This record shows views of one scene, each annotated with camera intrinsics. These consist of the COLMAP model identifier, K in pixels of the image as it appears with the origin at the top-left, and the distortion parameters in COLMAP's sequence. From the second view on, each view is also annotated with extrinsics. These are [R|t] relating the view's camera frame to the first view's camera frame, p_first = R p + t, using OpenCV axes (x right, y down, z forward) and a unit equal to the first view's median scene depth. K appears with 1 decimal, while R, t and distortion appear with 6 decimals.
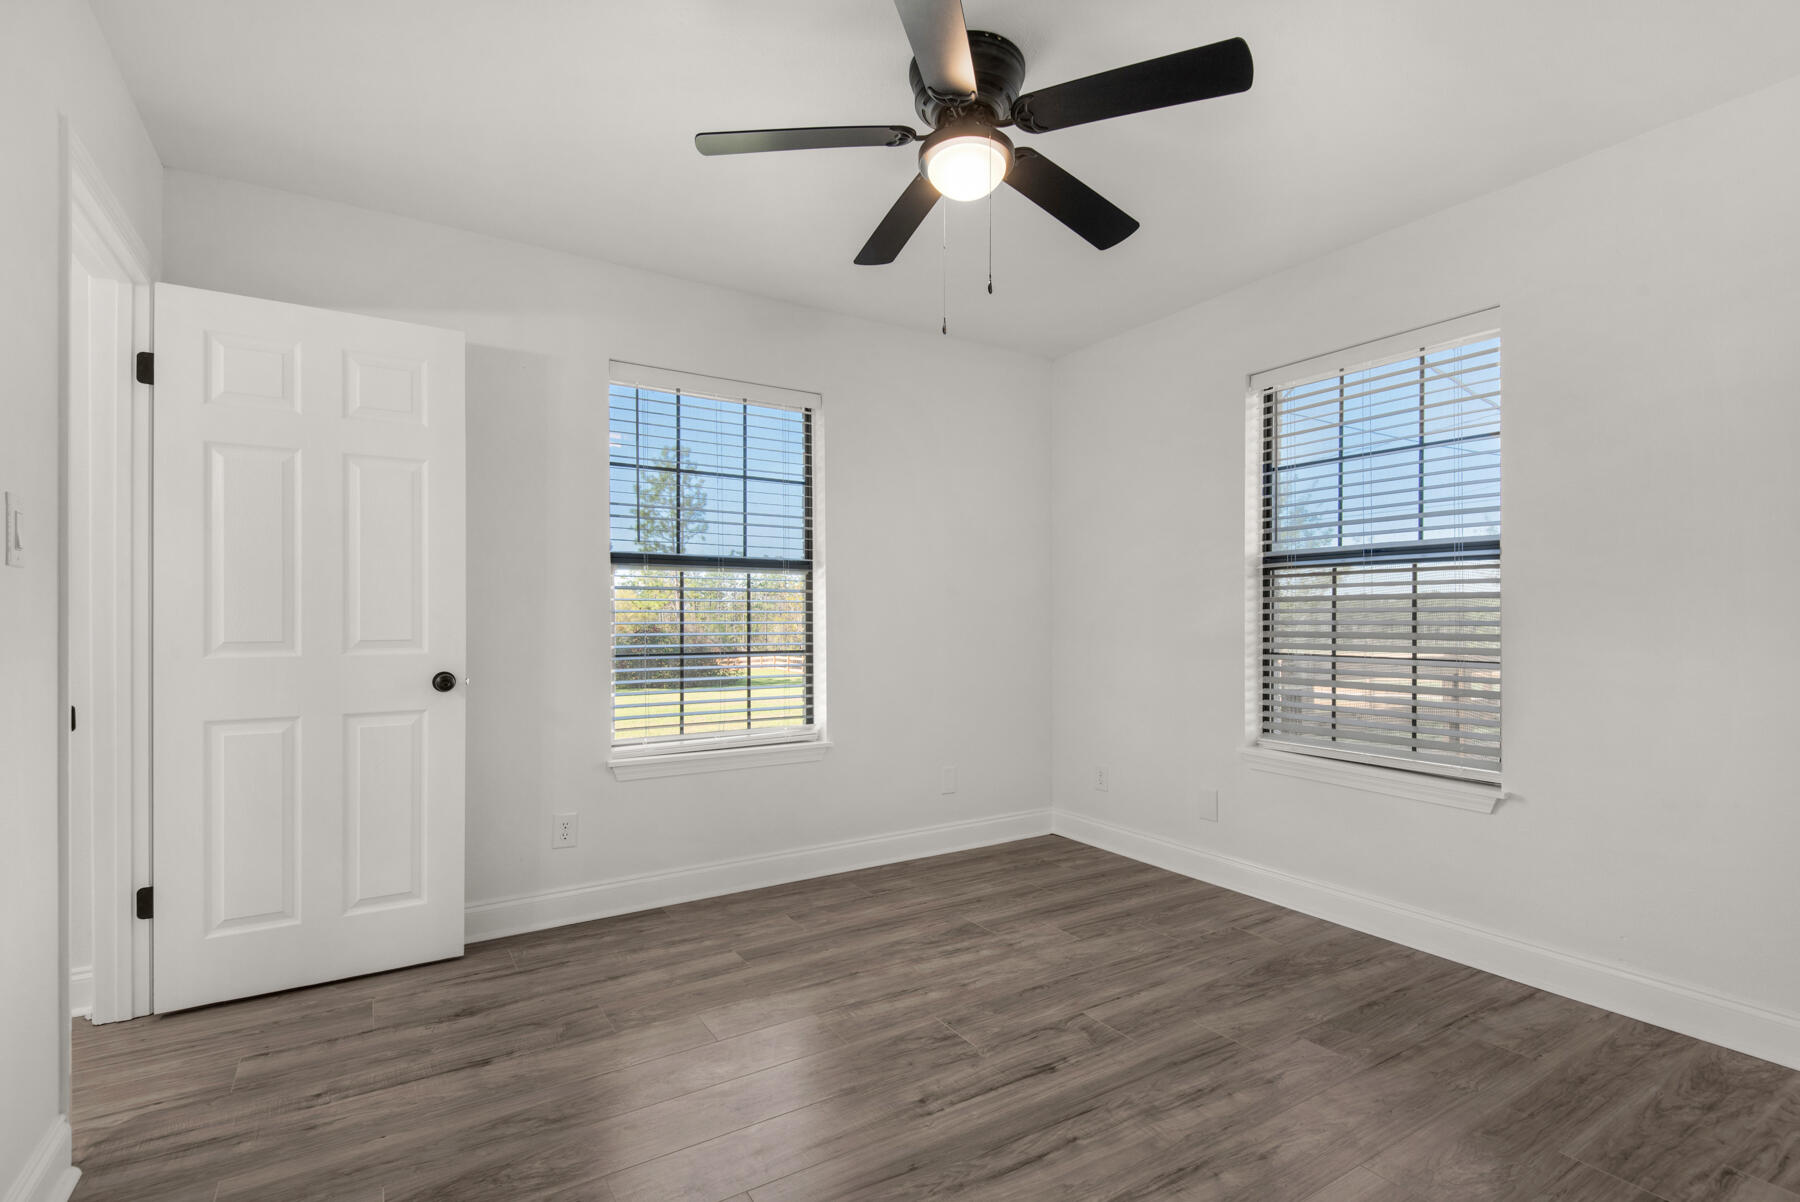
lens RADIAL K [[819.1, 0, 900.0], [0, 819.1, 601.0], [0, 0, 1]] dist [0.037198, -0.018297]
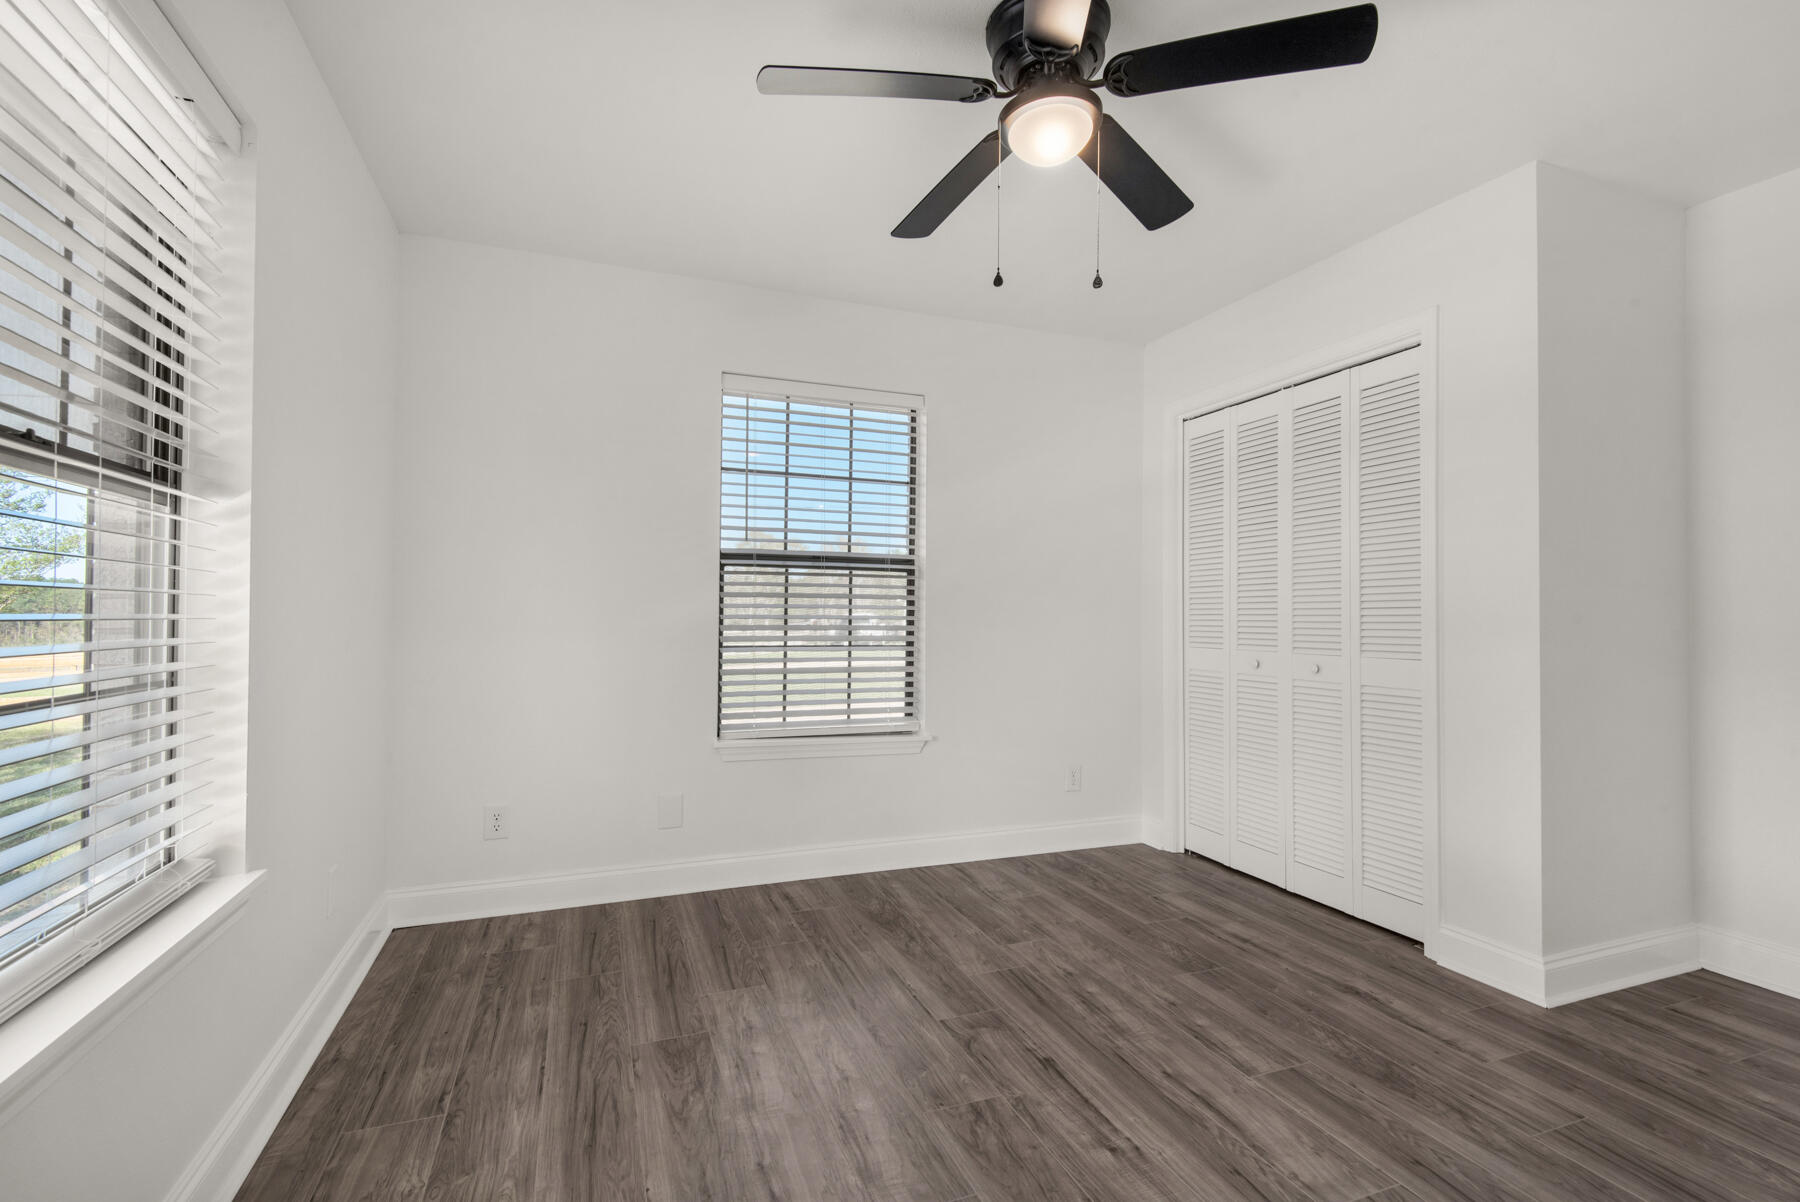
lens RADIAL K [[819.1, 0, 900.0], [0, 819.1, 601.0], [0, 0, 1]] dist [0.037198, -0.018297]
pose [[0.209094, 0.013641, 0.977800, -0.605728], [-0.029428, 0.999538, -0.007652, 0.008316], [-0.977453, -0.027174, 0.209399, 0.688724]]
